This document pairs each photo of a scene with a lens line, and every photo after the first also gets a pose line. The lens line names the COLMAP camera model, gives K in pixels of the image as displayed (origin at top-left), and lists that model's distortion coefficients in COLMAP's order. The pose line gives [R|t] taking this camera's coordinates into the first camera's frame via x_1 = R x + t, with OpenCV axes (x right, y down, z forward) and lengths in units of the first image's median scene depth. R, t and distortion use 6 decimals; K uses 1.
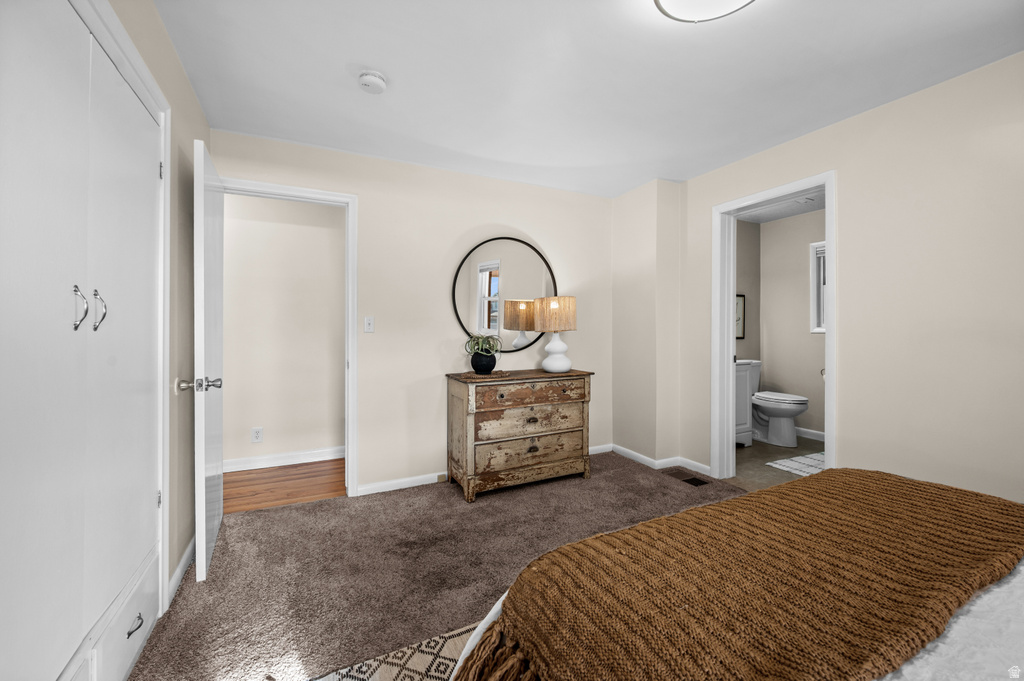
lens RADIAL K [[408.0, 0, 517.4], [0, 408.0, 333.0], [0, 0, 1]] dist [-0.002980, 0.000932]
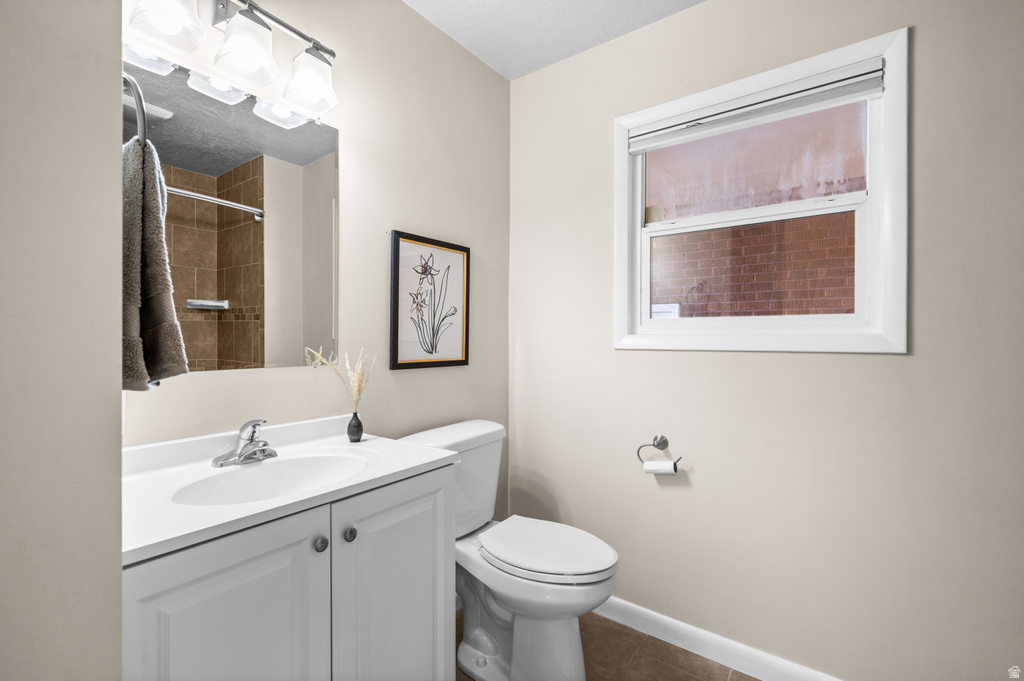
lens RADIAL K [[424.7, 0, 511.4], [0, 424.7, 339.4], [0, 0, 1]] dist [-0.002524, 0.000511]
pose [[0.897448, 0.000558, 0.441120, 0.445046], [-0.003094, 0.999983, 0.005030, -0.011338], [-0.441109, -0.005879, 0.897434, 0.668017]]
